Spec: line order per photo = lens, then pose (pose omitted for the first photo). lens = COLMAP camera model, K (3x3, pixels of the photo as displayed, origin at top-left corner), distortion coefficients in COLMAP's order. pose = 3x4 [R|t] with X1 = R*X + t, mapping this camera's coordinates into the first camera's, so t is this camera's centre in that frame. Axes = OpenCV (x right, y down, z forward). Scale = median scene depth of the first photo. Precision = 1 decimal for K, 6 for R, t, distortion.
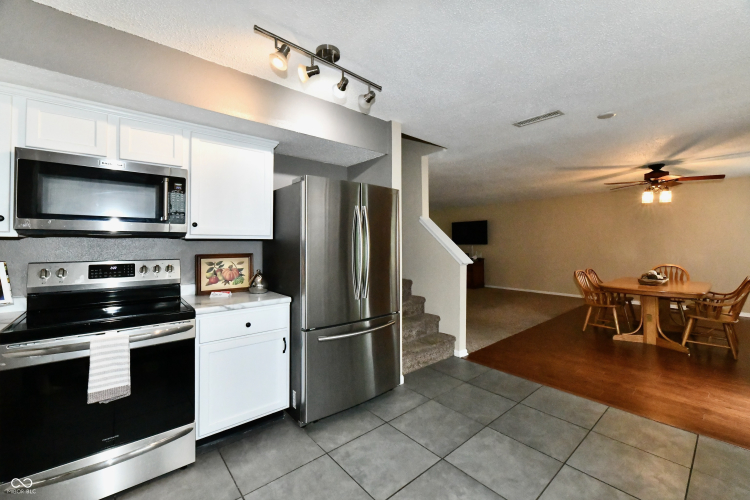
lens RADIAL K [[309.0, 0, 379.6], [0, 309.0, 241.1], [0, 0, 1]] dist [-0.003244, -0.002242]
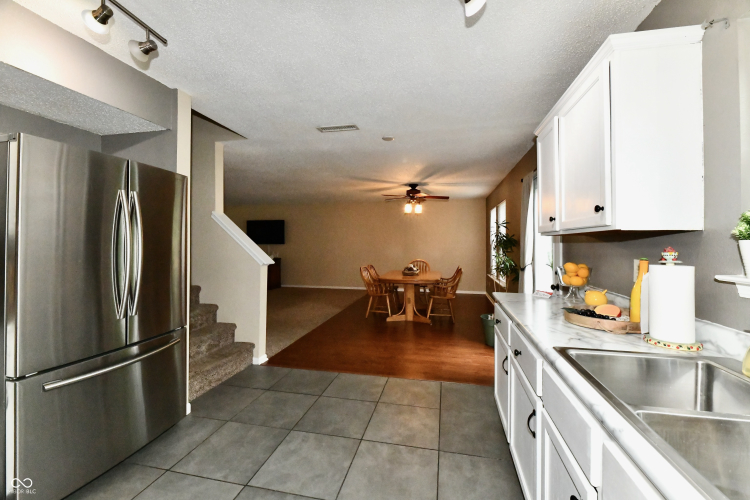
lens RADIAL K [[309.0, 0, 381.6], [0, 309.0, 239.7], [0, 0, 1]] dist [-0.003244, -0.002242]
pose [[0.794419, 0.012848, 0.607235, -0.021043], [-0.010869, 0.999917, -0.006937, 0.001207], [-0.607273, -0.001089, 0.794492, 0.040780]]
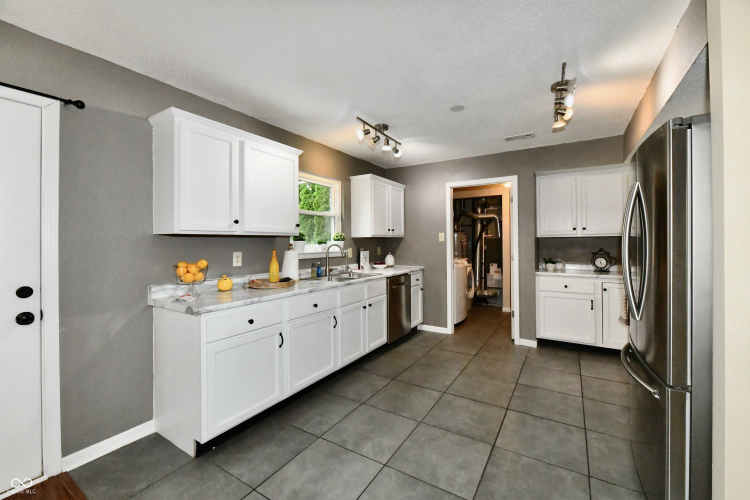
lens RADIAL K [[309.0, 0, 378.1], [0, 309.0, 245.2], [0, 0, 1]] dist [-0.003244, -0.002242]
pose [[-0.952563, 0.012405, -0.304087, 0.583470], [0.012366, 0.999921, 0.002054, 0.011945], [0.304089, -0.001804, -0.952642, 1.235989]]
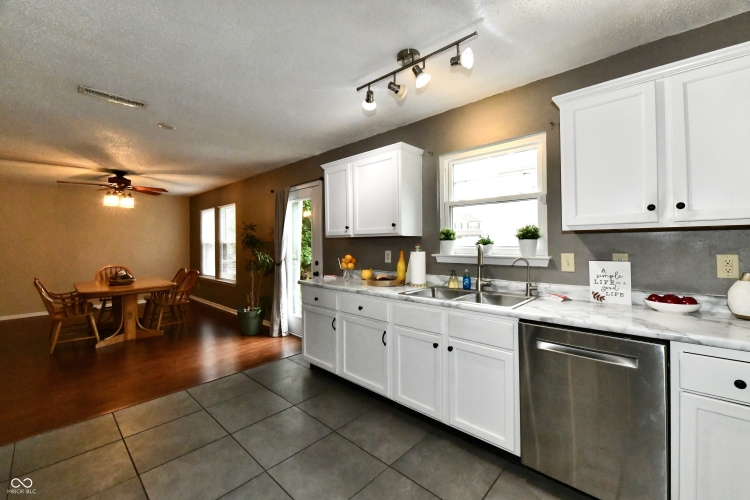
lens RADIAL K [[309.0, 0, 379.2], [0, 309.0, 242.6], [0, 0, 1]] dist [-0.003244, -0.002242]
pose [[-0.120627, 0.003359, 0.992692, -0.397224], [0.002081, 0.999993, -0.003131, 0.003580], [-0.992696, 0.001688, -0.120633, 0.371077]]
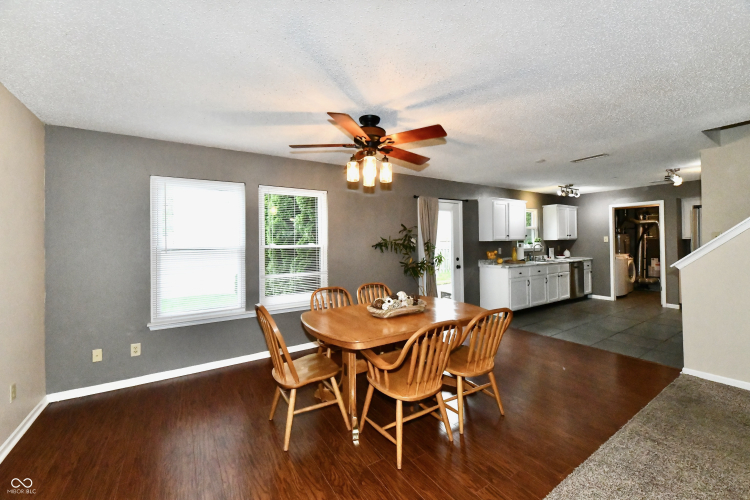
lens RADIAL K [[309.0, 0, 373.8], [0, 309.0, 240.3], [0, 0, 1]] dist [-0.003244, -0.002242]
pose [[-0.991061, 0.015780, 0.132473, 1.311886], [0.014467, 0.999836, -0.010872, -0.013712], [-0.132623, -0.008858, -0.991127, 2.529445]]
